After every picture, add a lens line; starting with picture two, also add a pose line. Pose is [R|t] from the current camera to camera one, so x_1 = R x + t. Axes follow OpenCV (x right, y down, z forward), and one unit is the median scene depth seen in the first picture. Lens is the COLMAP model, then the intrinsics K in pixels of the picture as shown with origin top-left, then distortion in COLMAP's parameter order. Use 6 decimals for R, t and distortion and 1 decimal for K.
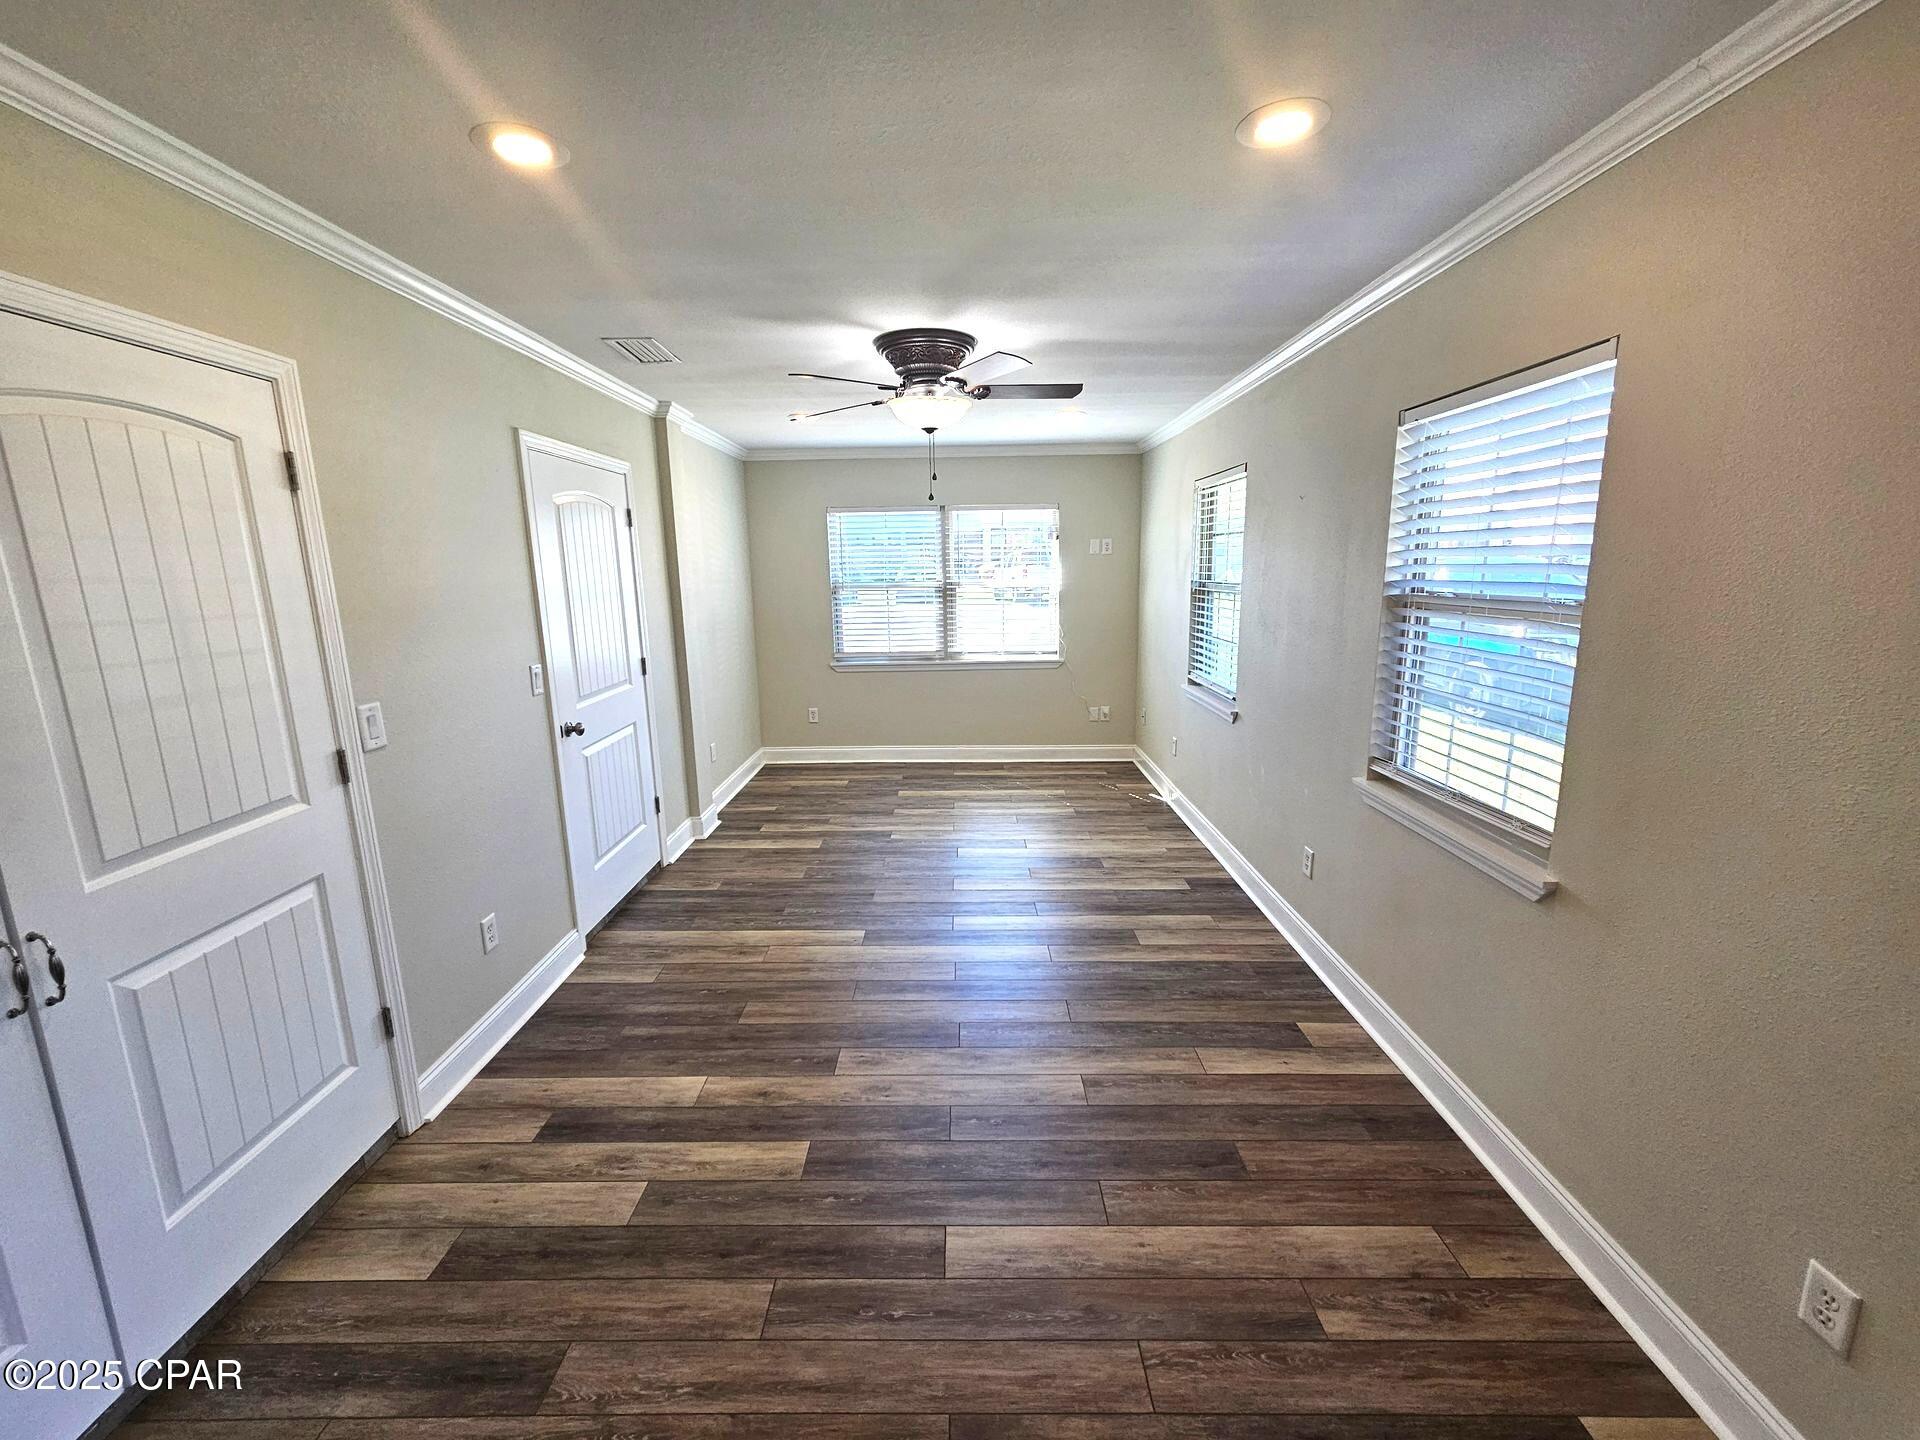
lens RADIAL K [[789.9, 0, 954.7], [0, 789.9, 717.1], [0, 0, 1]] dist [0.001478, 0.000362]
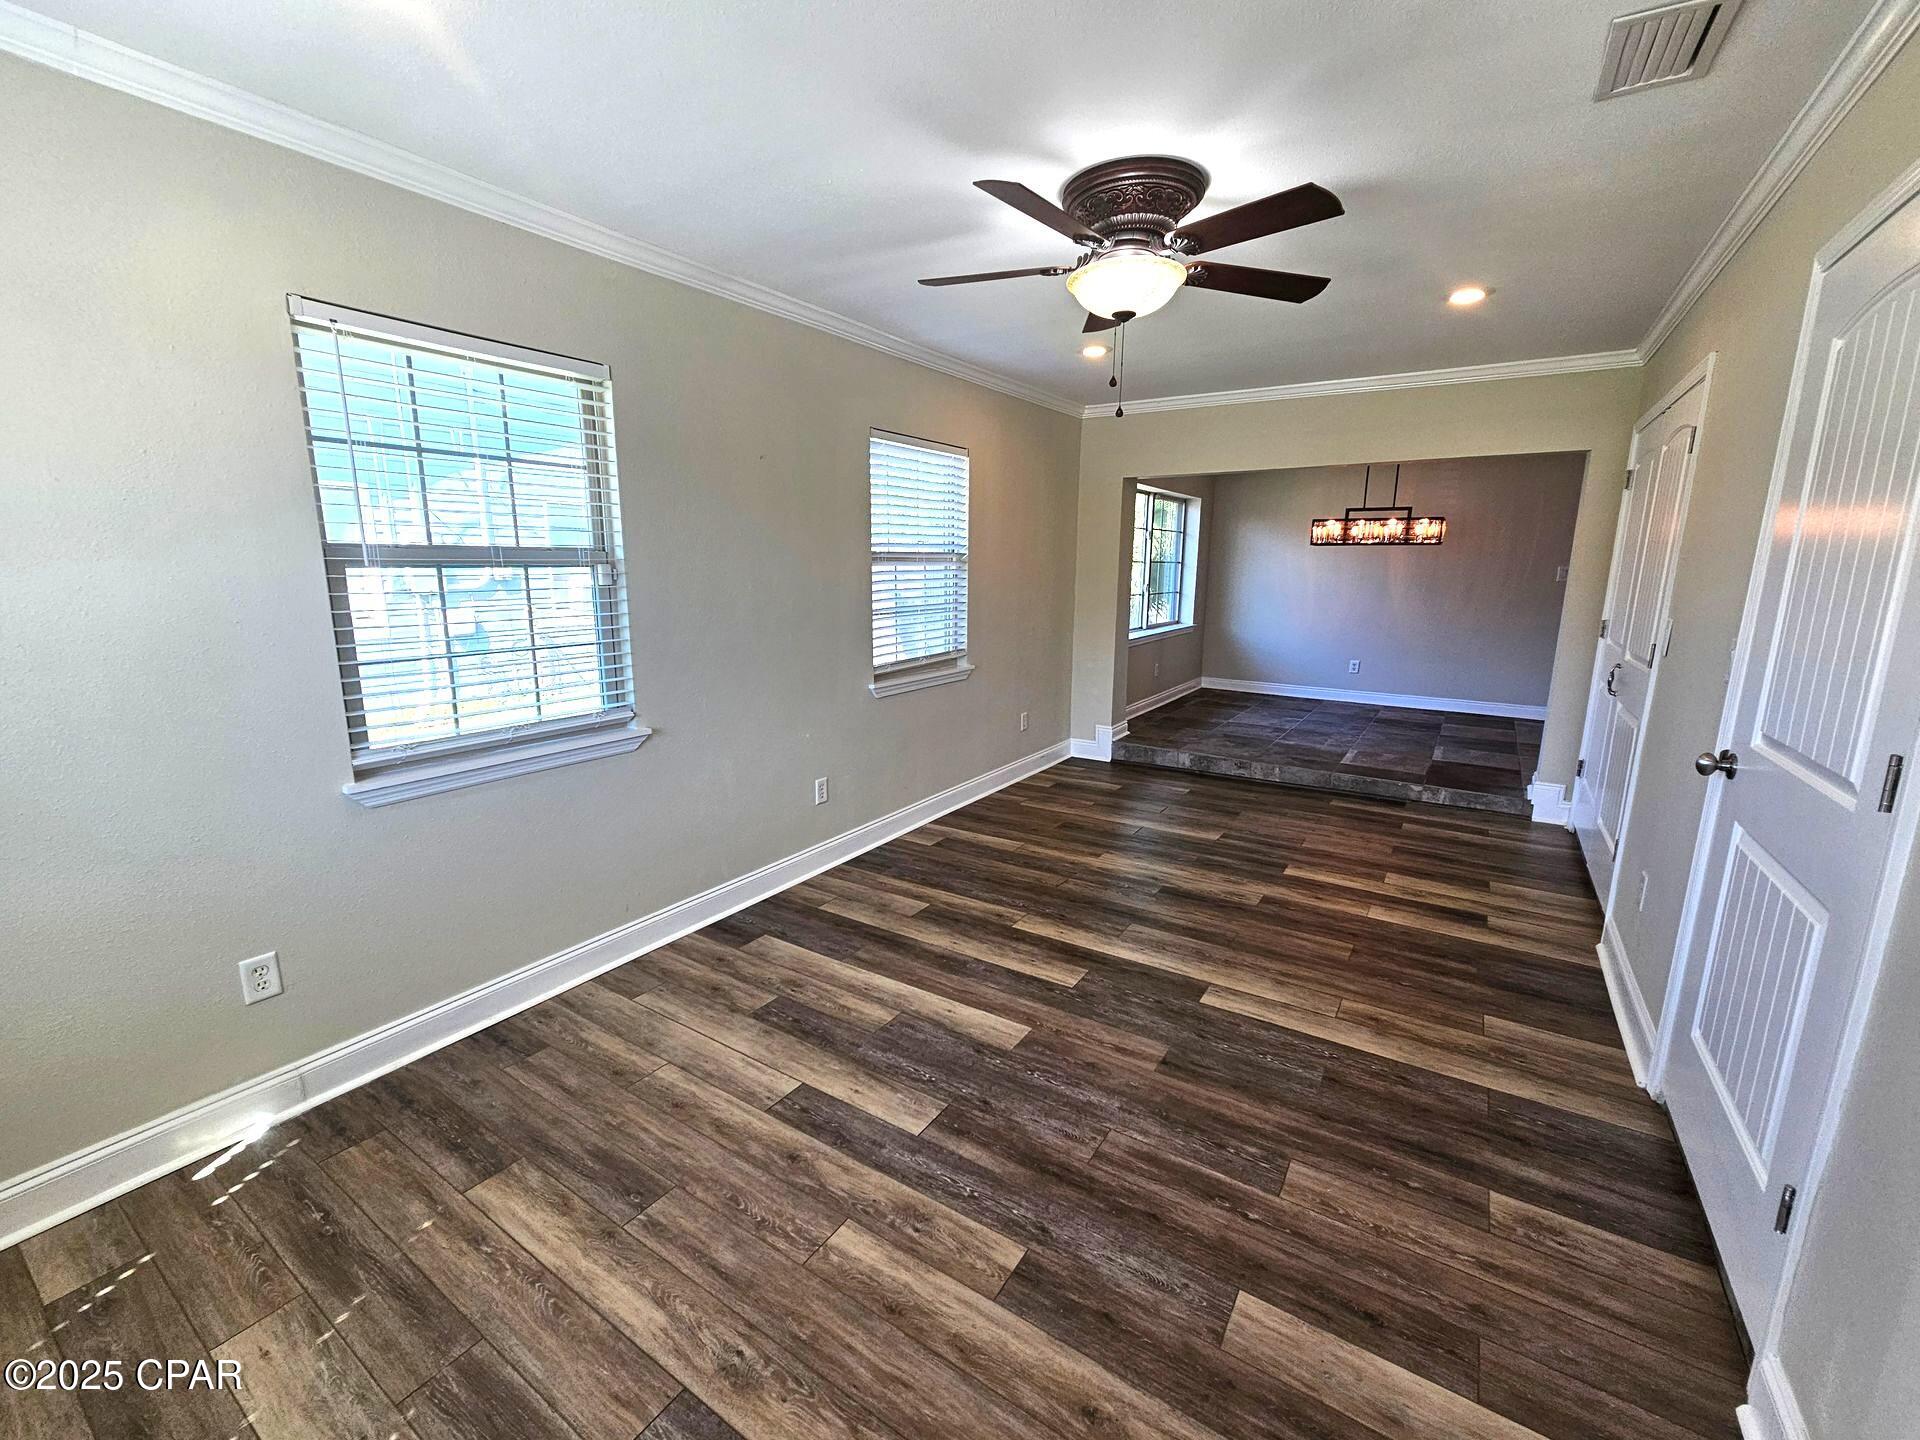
lens RADIAL K [[789.9, 0, 954.7], [0, 789.9, 717.1], [0, 0, 1]] dist [0.001478, 0.000362]
pose [[-0.837679, -0.089953, 0.538704, -0.318496], [0.115615, 0.934785, 0.335872, -0.275821], [-0.533785, 0.343636, -0.772650, 1.721103]]
